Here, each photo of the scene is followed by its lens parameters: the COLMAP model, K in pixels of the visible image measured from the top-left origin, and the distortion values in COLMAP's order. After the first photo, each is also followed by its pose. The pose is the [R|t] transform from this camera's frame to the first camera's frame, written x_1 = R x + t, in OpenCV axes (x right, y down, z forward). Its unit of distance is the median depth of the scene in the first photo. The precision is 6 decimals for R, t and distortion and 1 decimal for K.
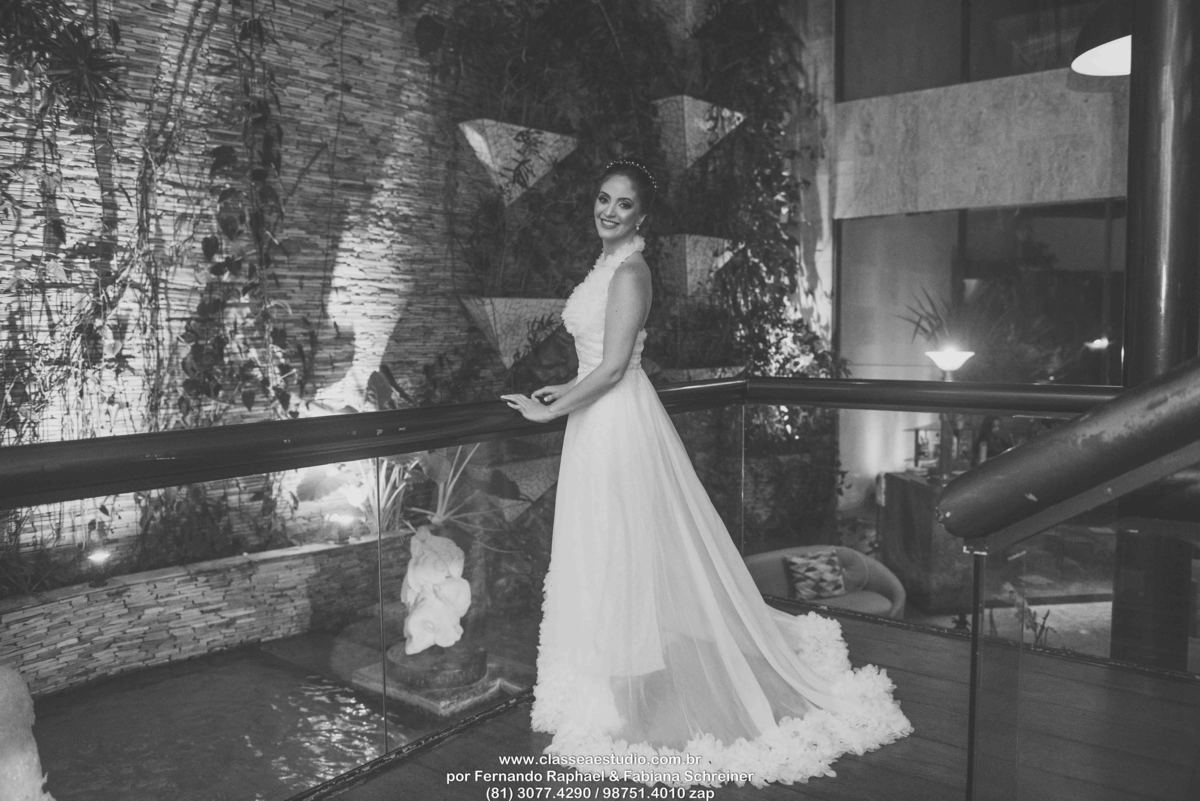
lens RADIAL K [[947.1, 0, 606.8], [0, 947.1, 392.2], [0, 0, 1]] dist [-0.036152, -0.002069]
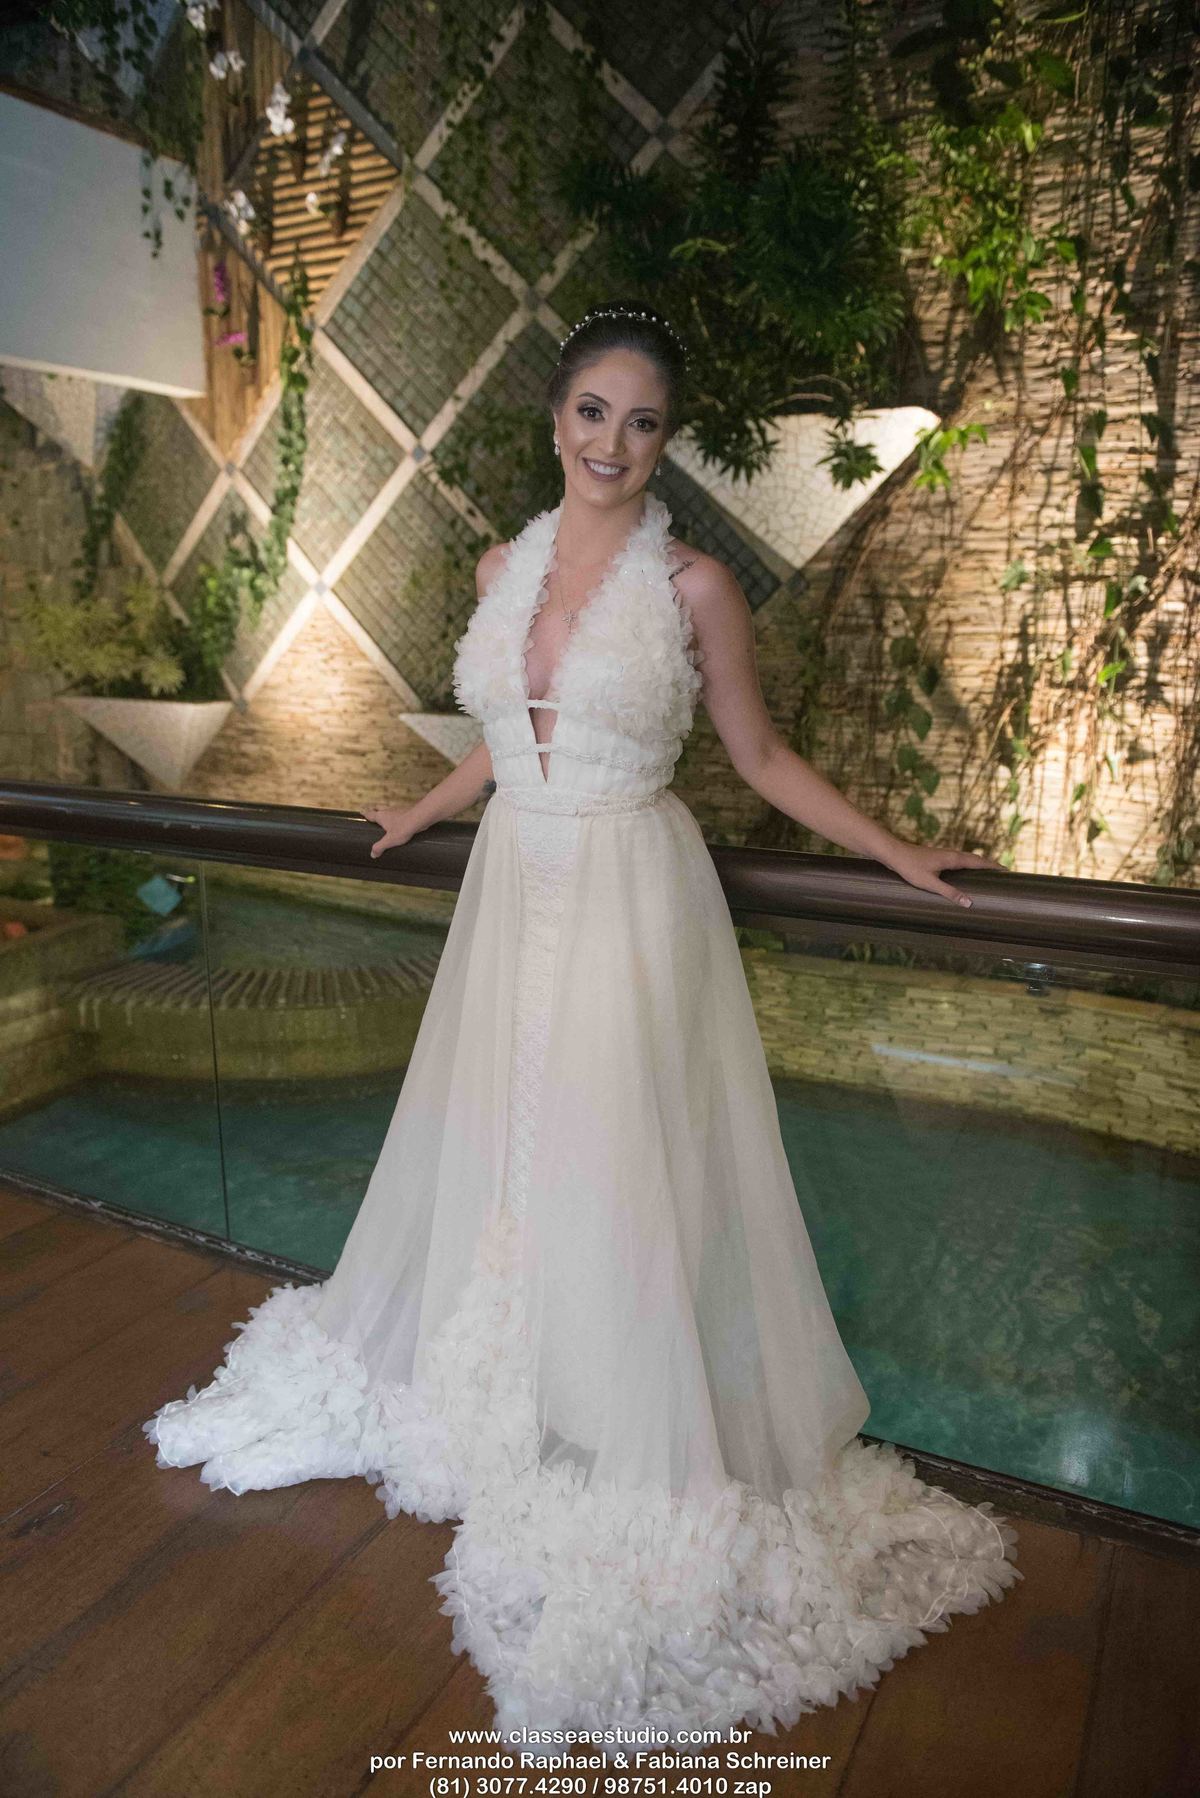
lens RADIAL K [[1235.6, 0, 595.7], [0, 1235.6, 881.2], [0, 0, 1]] dist [-0.041563, -0.001842]
pose [[0.168631, 0.219554, -0.960916, 0.294483], [-0.071347, 0.975039, 0.210260, -0.055973], [0.983094, 0.033103, 0.180086, 0.452307]]
